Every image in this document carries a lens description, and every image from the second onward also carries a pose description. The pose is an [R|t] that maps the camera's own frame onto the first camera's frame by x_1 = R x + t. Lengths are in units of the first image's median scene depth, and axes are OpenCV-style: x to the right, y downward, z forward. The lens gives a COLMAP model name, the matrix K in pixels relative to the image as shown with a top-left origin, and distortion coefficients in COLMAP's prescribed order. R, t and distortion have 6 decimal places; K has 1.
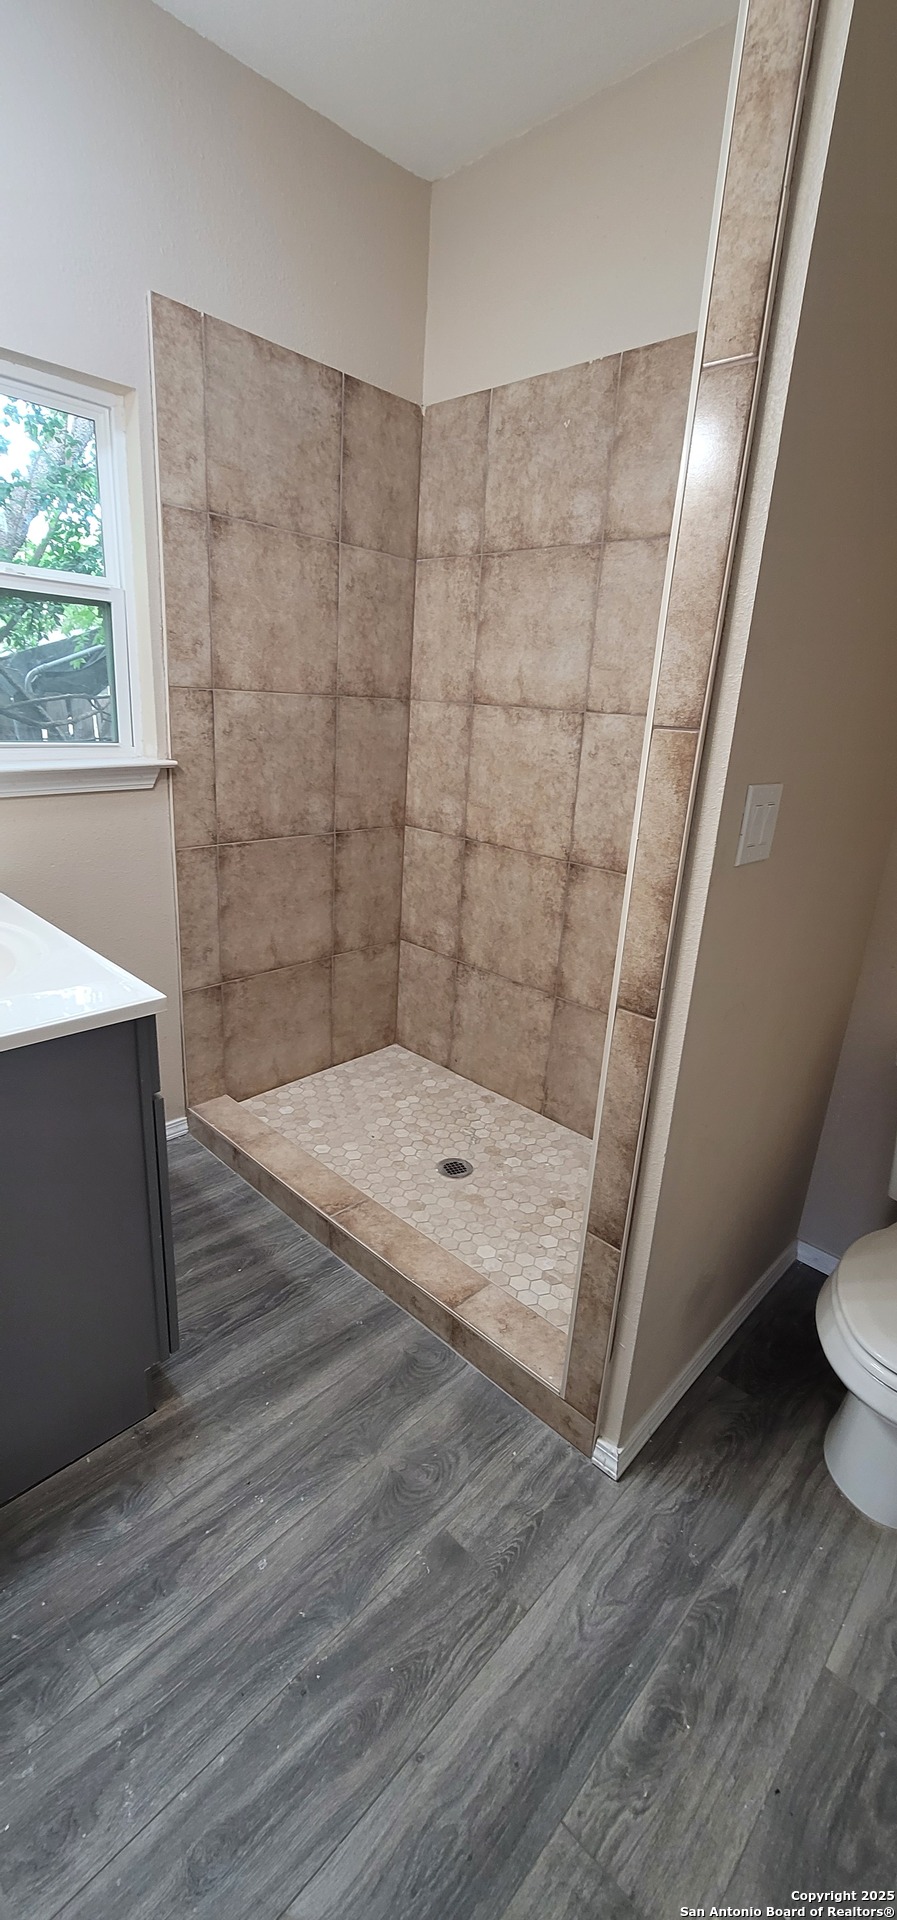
lens RADIAL K [[785.0, 0, 448.5], [0, 785.0, 960.0], [0, 0, 1]] dist [-0.008141, 0.002561]
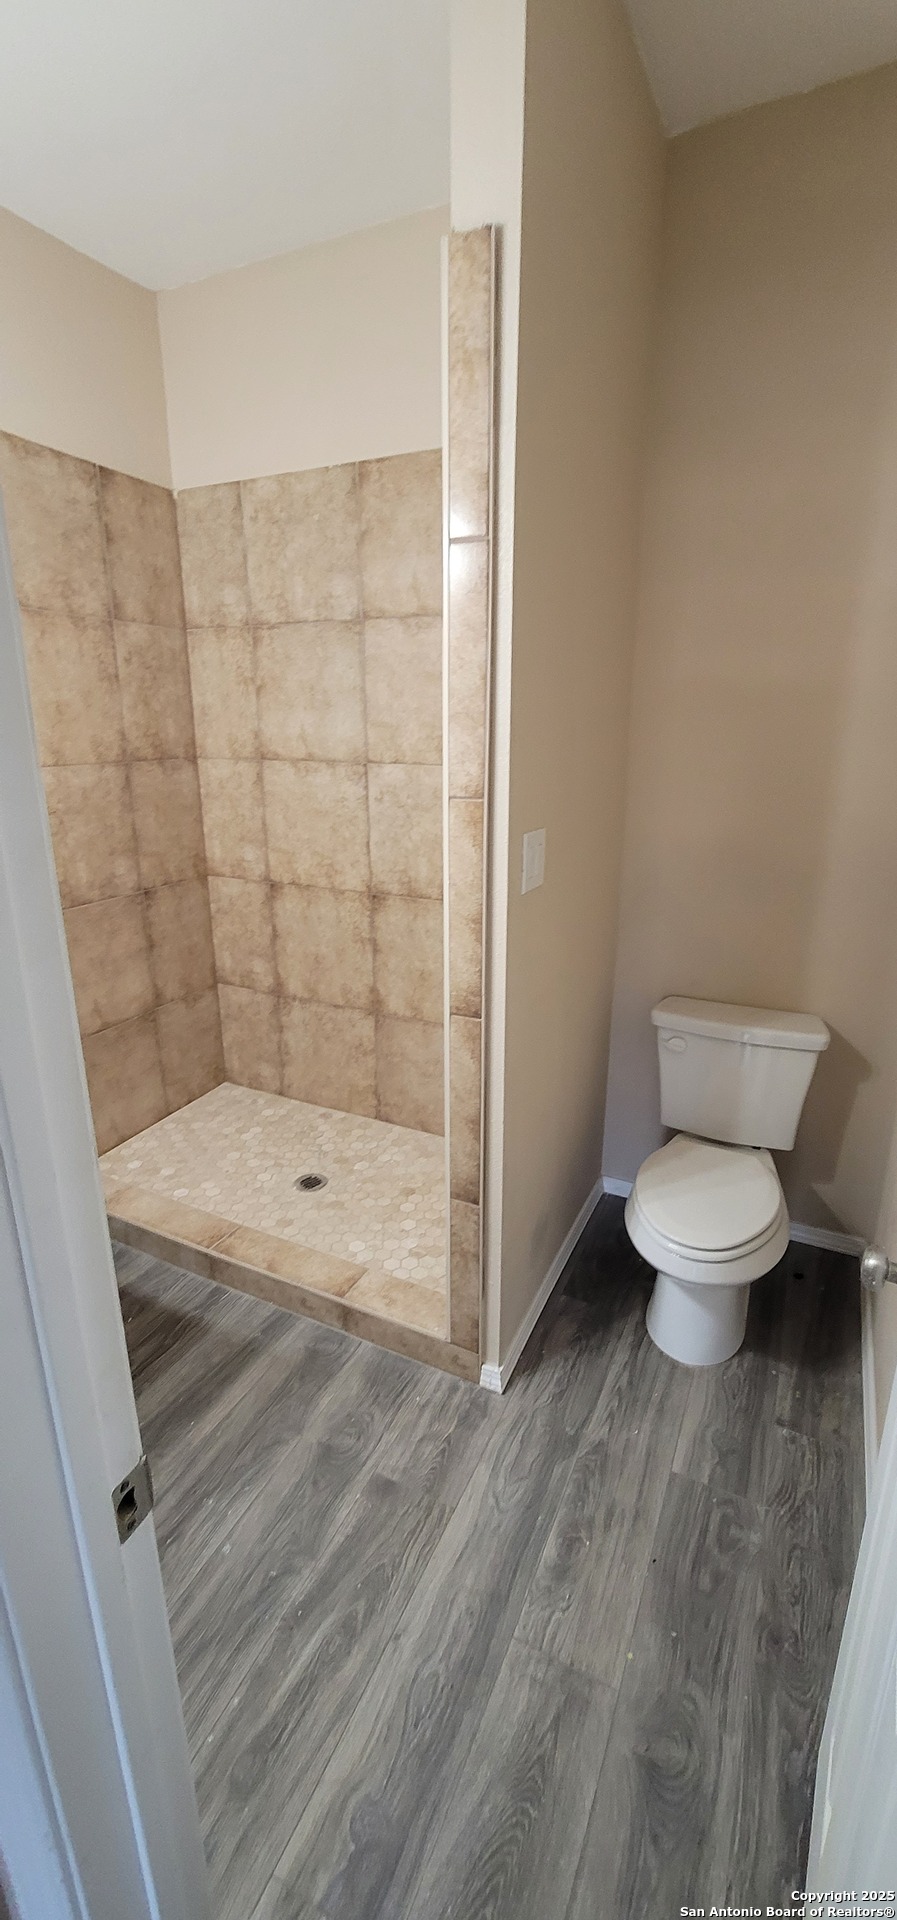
lens RADIAL K [[785.0, 0, 448.5], [0, 785.0, 960.0], [0, 0, 1]] dist [-0.008141, 0.002561]
pose [[0.950511, -0.143969, 0.275320, -0.075916], [0.149071, 0.988823, 0.002418, -0.018496], [-0.272591, 0.038744, 0.961350, -0.134943]]
